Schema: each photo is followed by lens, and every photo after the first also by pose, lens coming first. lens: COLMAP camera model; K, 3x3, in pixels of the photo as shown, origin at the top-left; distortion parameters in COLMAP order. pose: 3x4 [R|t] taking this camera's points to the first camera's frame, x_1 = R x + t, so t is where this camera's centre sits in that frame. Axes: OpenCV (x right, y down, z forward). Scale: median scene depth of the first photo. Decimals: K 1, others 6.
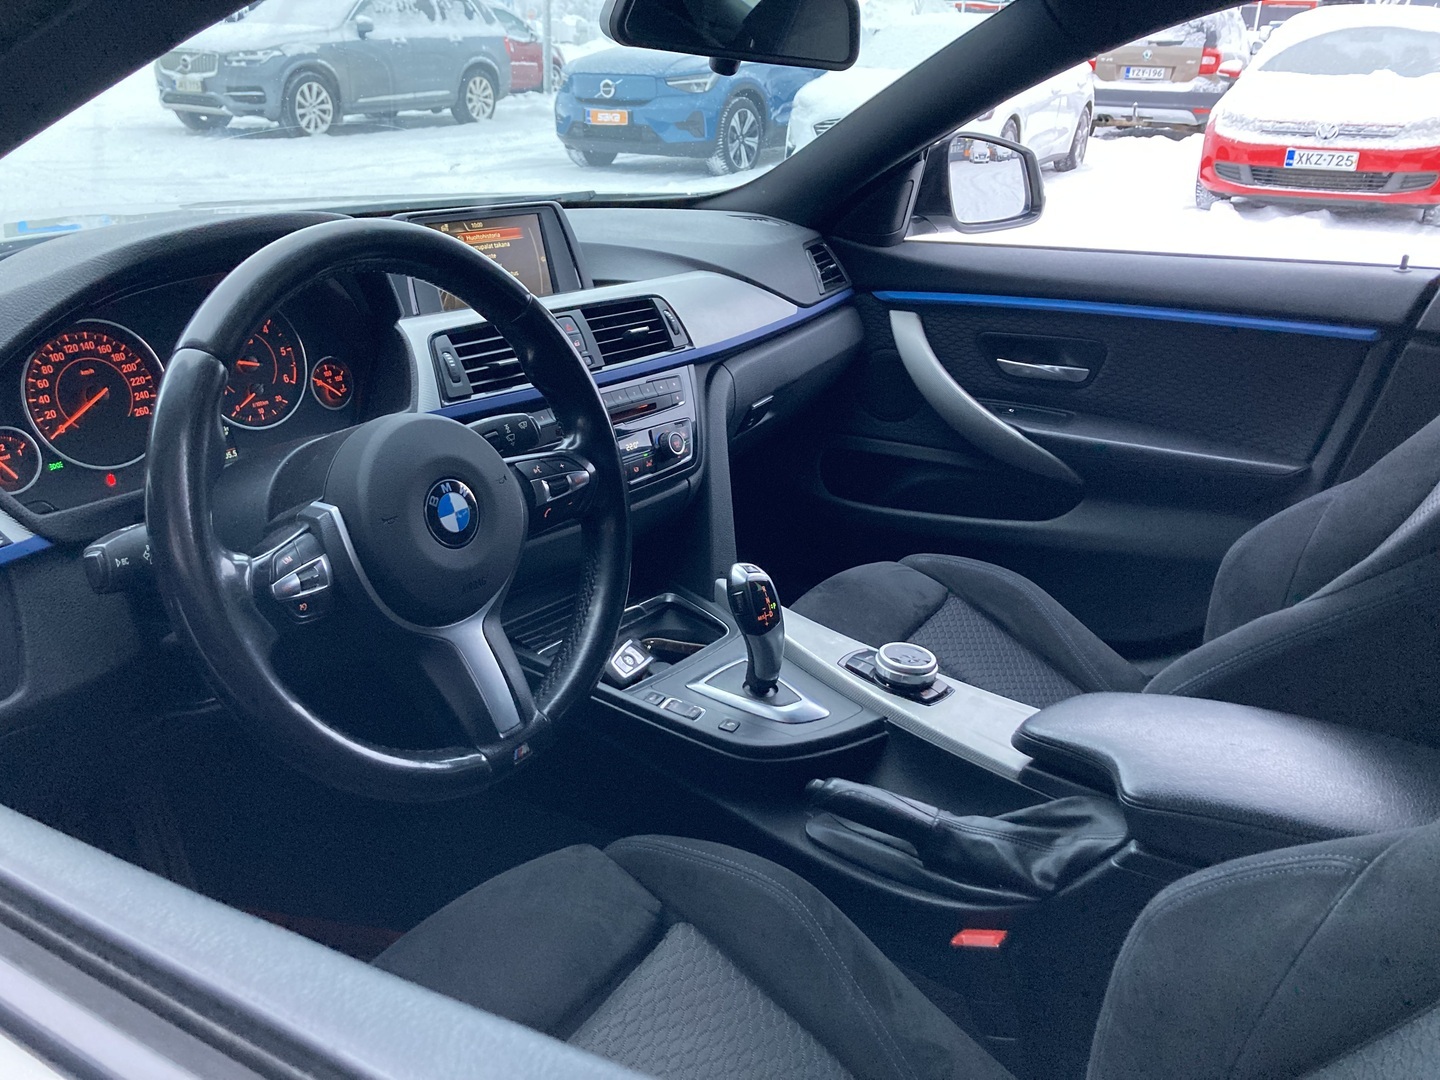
lens RADIAL K [[1152.6, 0, 720.2], [0, 1152.6, 541.2], [0, 0, 1]] dist [0.006074, 0.004255]
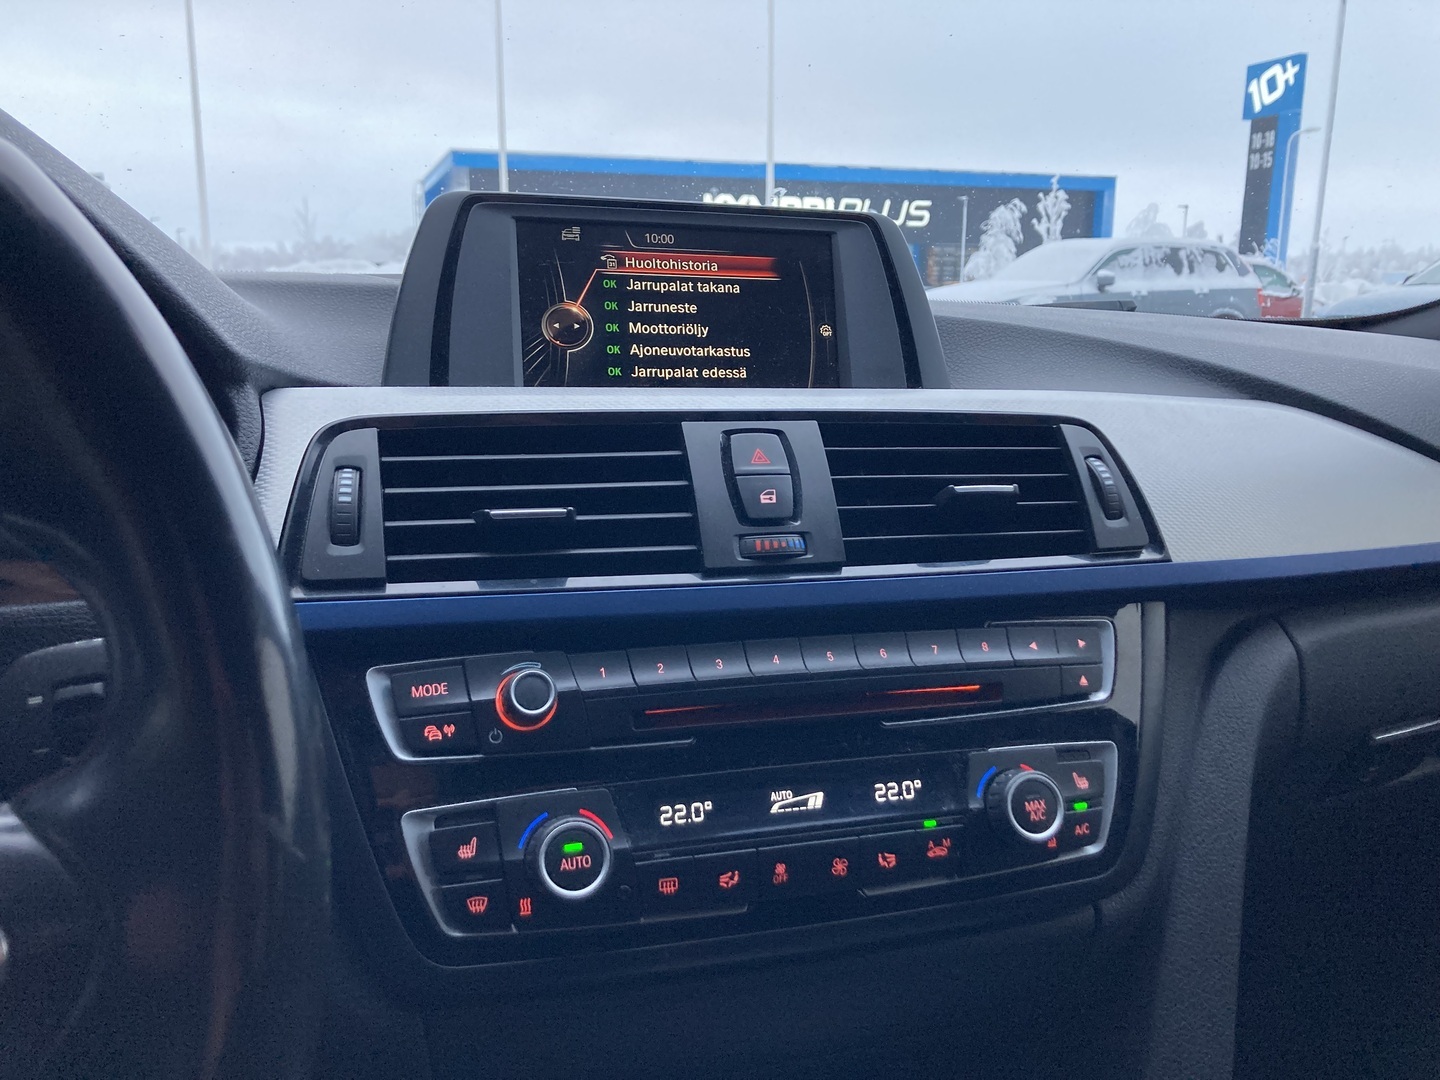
lens RADIAL K [[1152.6, 0, 717.1], [0, 1152.6, 537.6], [0, 0, 1]] dist [0.006074, 0.004255]
pose [[0.820219, 0.087169, -0.565370, 0.066582], [-0.204666, 0.967619, -0.147735, -0.083042], [0.534185, 0.236887, 0.811499, 0.575554]]
